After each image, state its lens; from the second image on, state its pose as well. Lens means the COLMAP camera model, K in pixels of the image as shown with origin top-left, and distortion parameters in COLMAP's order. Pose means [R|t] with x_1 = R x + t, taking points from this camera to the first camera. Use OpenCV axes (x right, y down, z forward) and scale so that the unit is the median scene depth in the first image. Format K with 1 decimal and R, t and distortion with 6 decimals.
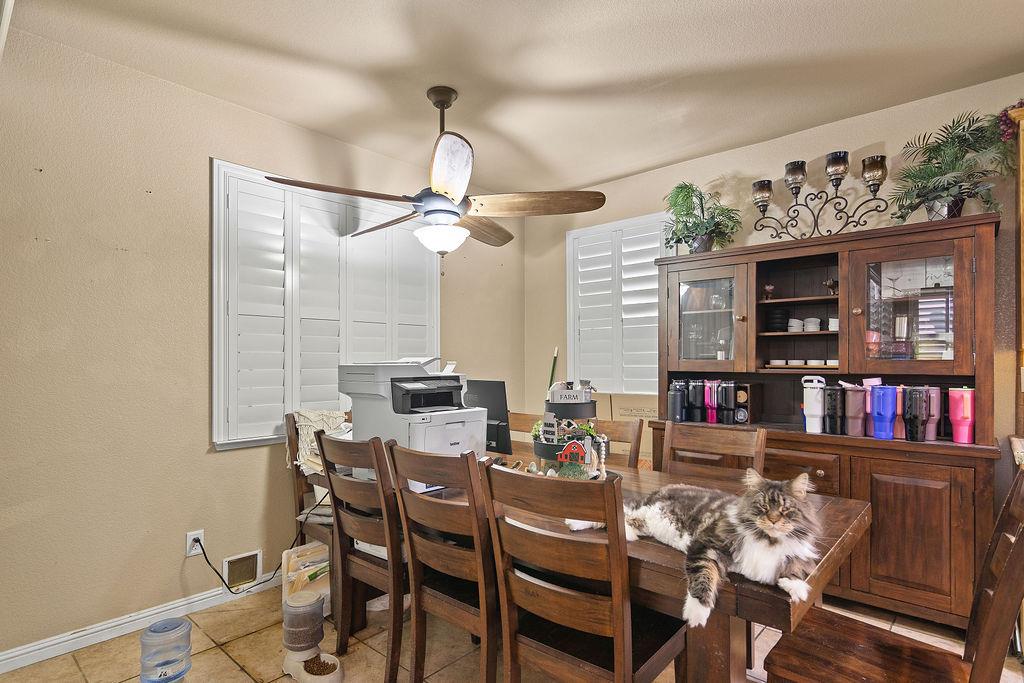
lens RADIAL K [[526.1, 0, 511.7], [0, 526.1, 348.5], [0, 0, 1]] dist [-0.000712, 0.000792]
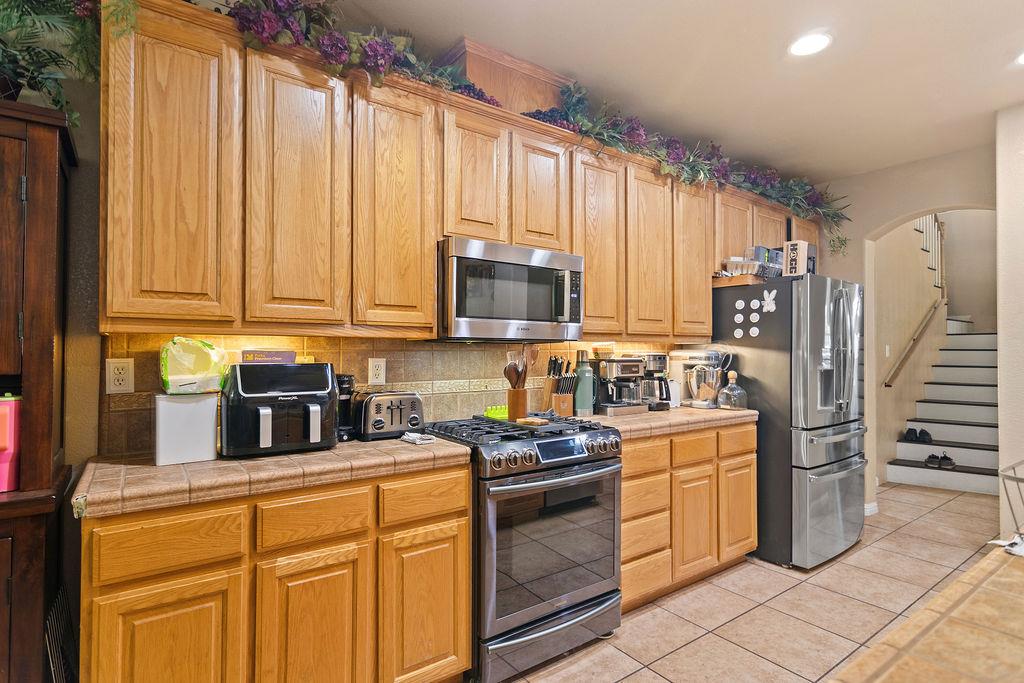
lens RADIAL K [[526.1, 0, 512.1], [0, 526.1, 344.8], [0, 0, 1]] dist [-0.000712, 0.000792]
pose [[0.205601, 0.013186, 0.978547, 0.414918], [-0.006832, 0.999904, -0.012039, 0.021209], [-0.978612, -0.004210, 0.205671, 0.338643]]
